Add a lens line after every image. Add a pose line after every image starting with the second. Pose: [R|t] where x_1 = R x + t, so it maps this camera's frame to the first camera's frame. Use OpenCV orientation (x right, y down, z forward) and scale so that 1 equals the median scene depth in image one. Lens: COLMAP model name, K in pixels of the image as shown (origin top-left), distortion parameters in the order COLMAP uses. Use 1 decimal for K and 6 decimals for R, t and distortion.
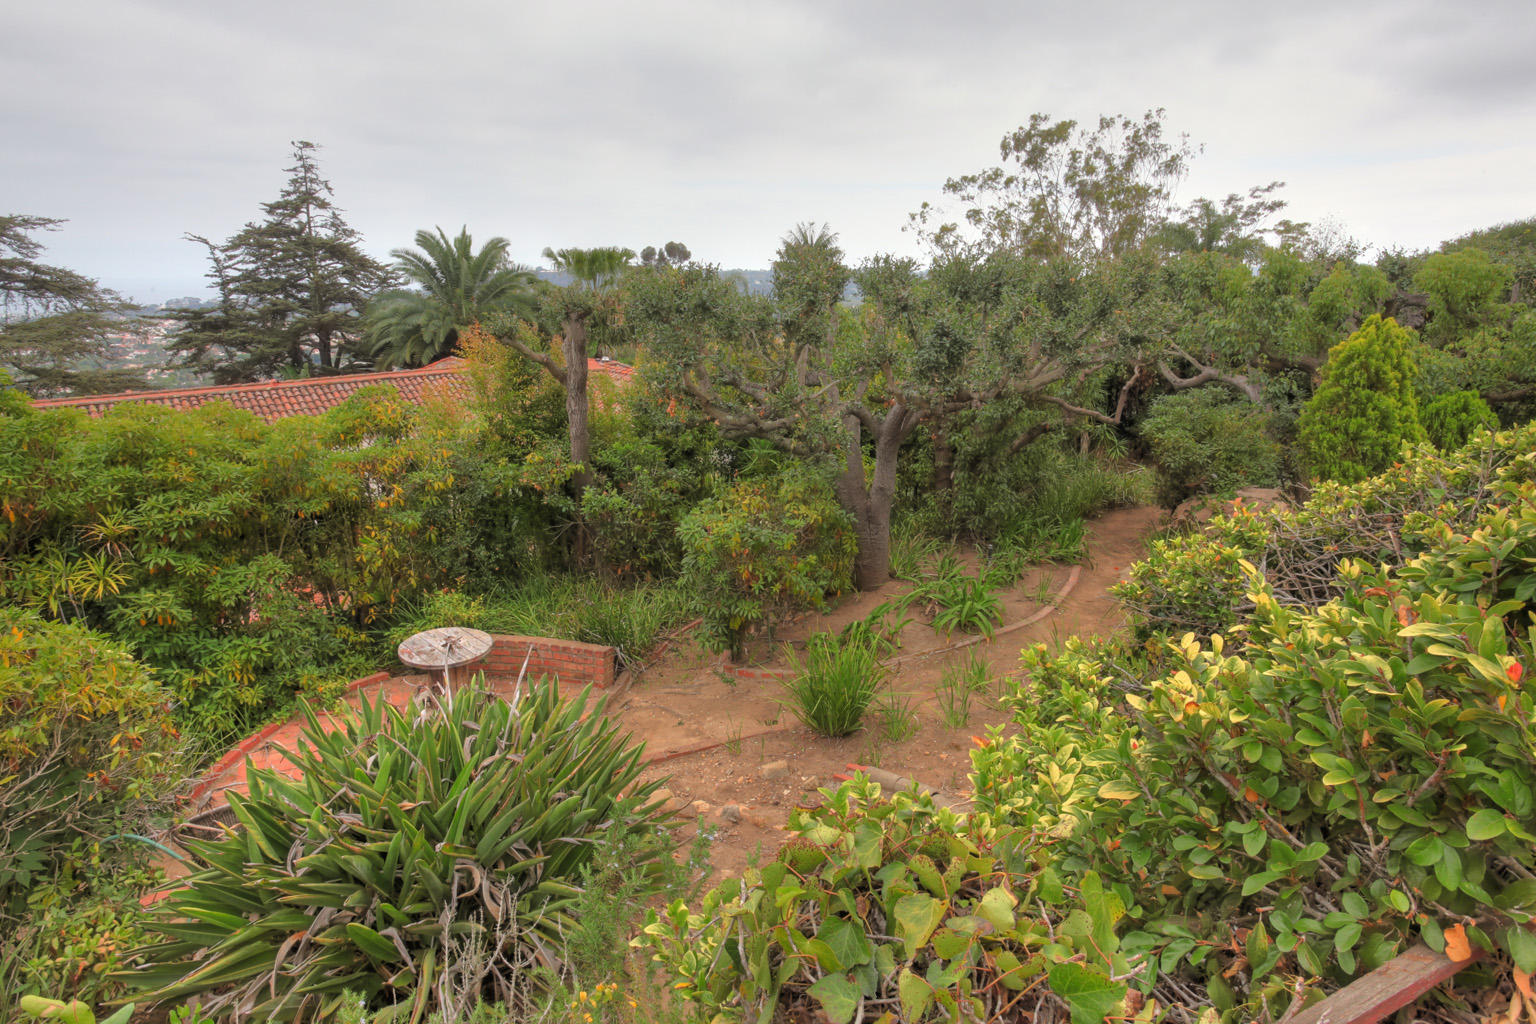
lens RADIAL K [[879.2, 0, 768.7], [0, 879.2, 509.3], [0, 0, 1]] dist [-0.029828, 0.004247]
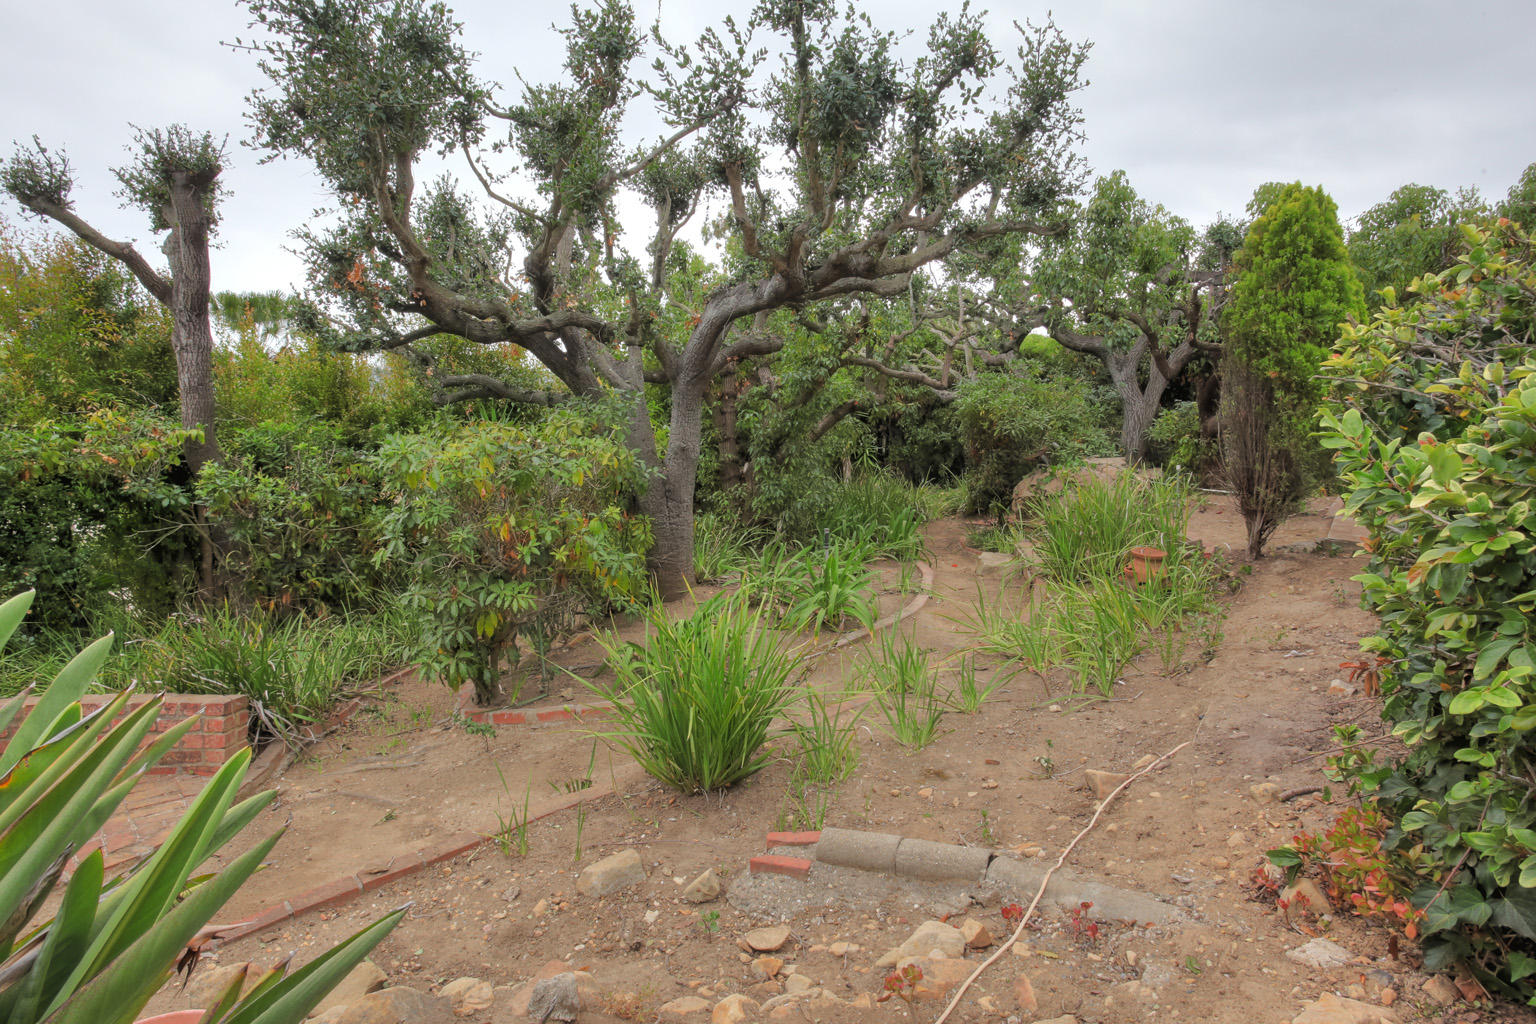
lens RADIAL K [[879.2, 0, 767.4], [0, 879.2, 514.7], [0, 0, 1]] dist [-0.029828, 0.004247]
pose [[0.945429, -0.038873, 0.323500, -0.044264], [0.072996, 0.992891, -0.094021, 0.117207], [-0.317545, 0.112504, 0.941546, 0.382596]]
